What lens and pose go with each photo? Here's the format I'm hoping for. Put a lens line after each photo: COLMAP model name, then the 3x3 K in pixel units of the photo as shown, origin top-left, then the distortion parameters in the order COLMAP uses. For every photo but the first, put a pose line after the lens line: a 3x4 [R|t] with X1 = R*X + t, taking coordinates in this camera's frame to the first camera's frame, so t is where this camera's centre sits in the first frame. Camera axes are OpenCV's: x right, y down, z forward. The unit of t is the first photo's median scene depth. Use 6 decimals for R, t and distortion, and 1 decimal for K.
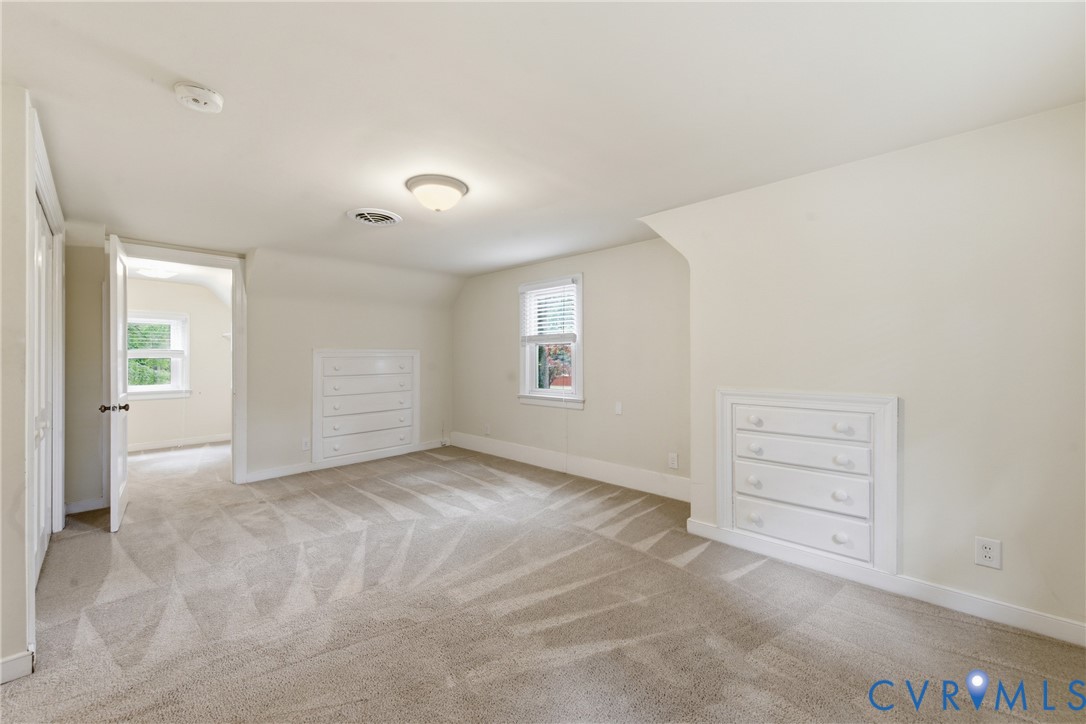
lens RADIAL K [[431.3, 0, 547.8], [0, 431.3, 364.0], [0, 0, 1]] dist [0.006835, -0.000583]
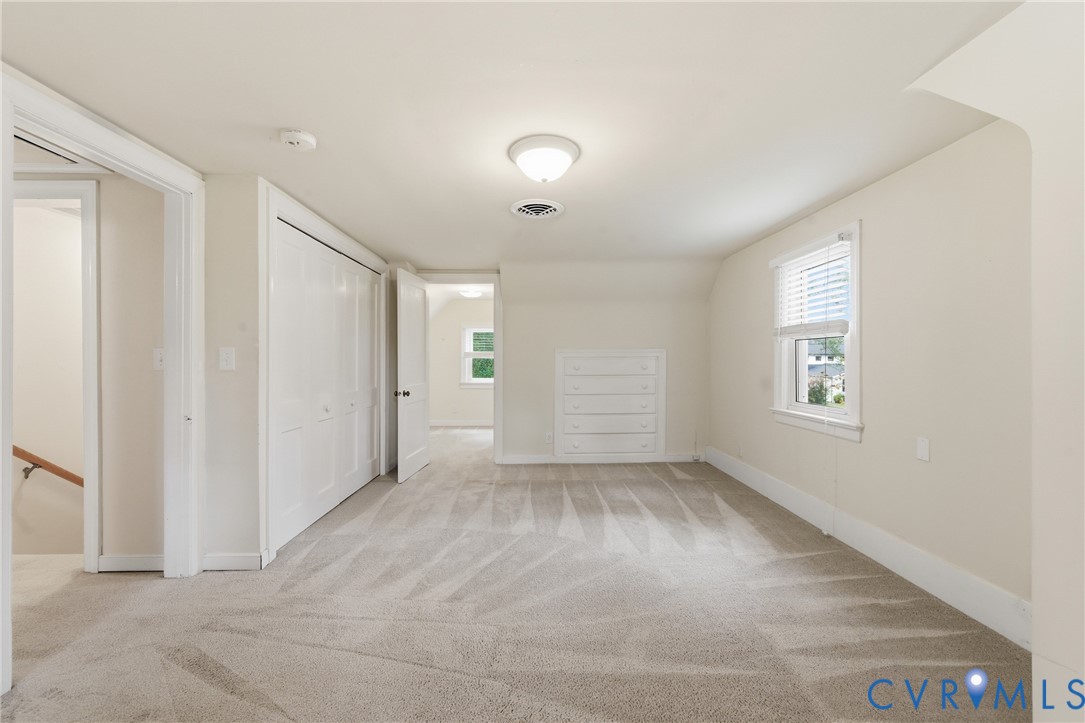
lens RADIAL K [[430.9, 0, 547.3], [0, 430.9, 363.5], [0, 0, 1]] dist [0.006835, -0.000583]
pose [[0.704151, 0.010975, -0.709966, 0.250502], [-0.012483, 0.999917, 0.003076, -0.003519], [0.709941, 0.006697, 0.704230, 0.302706]]
